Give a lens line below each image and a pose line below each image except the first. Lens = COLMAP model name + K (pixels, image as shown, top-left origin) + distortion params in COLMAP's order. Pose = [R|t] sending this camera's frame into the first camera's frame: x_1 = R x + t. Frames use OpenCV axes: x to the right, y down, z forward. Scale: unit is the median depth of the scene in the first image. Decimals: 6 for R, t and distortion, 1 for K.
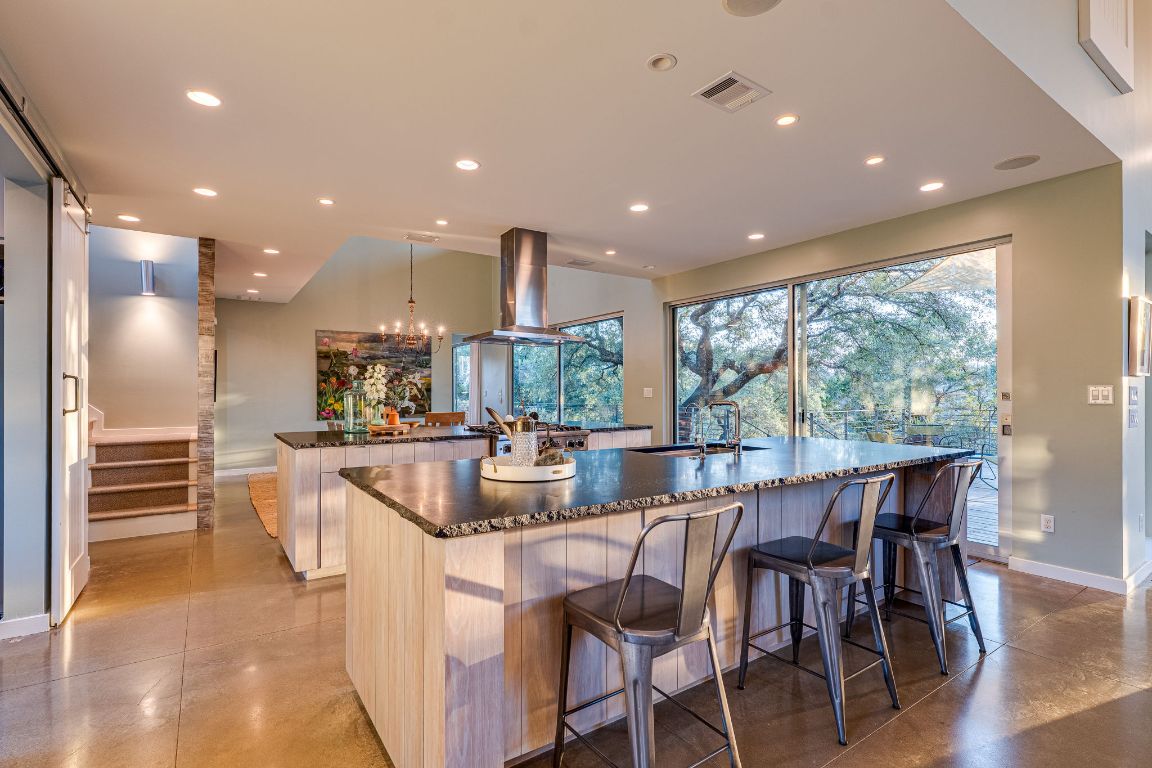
lens RADIAL K [[468.6, 0, 578.2], [0, 468.6, 392.3], [0, 0, 1]] dist [-0.000059, -0.000071]
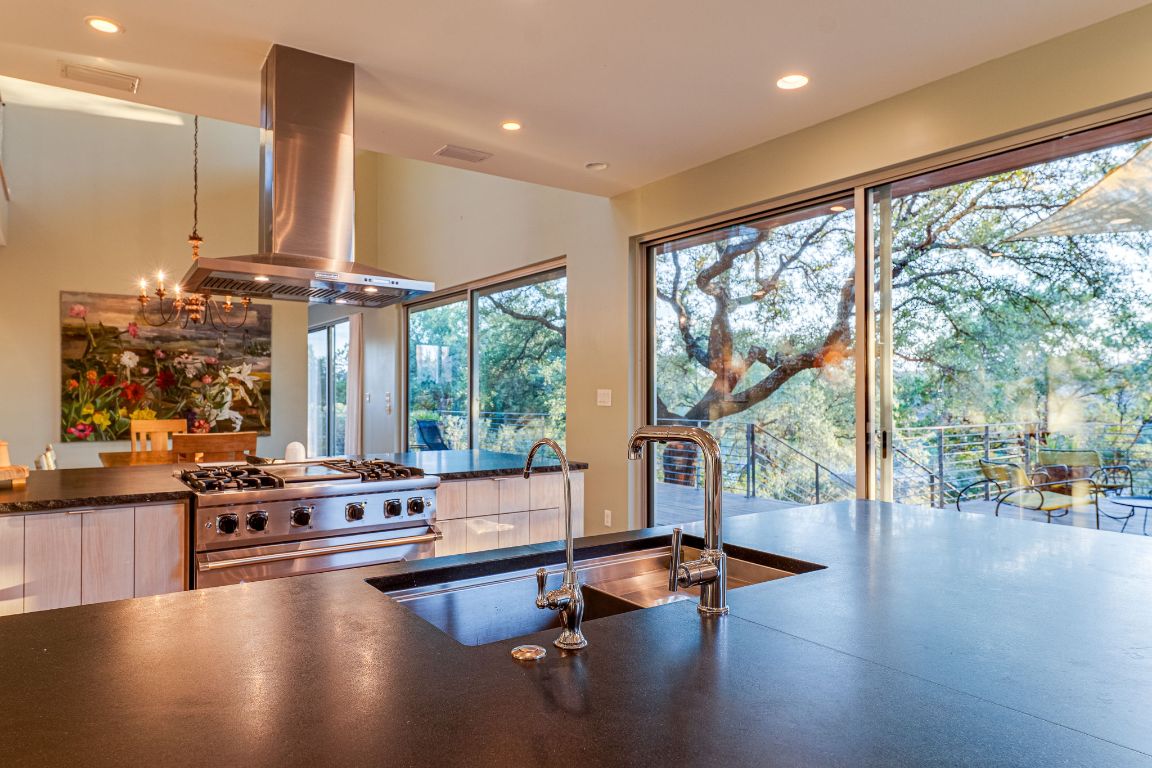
lens RADIAL K [[588.0, 0, 574.4], [0, 588.0, 389.3], [0, 0, 1]] dist [-0.000165, -0.000018]
pose [[0.999983, 0.002146, -0.005373, 0.091527], [-0.002209, 0.999929, -0.011749, -0.000395], [0.005347, 0.011761, 0.999917, 0.227992]]
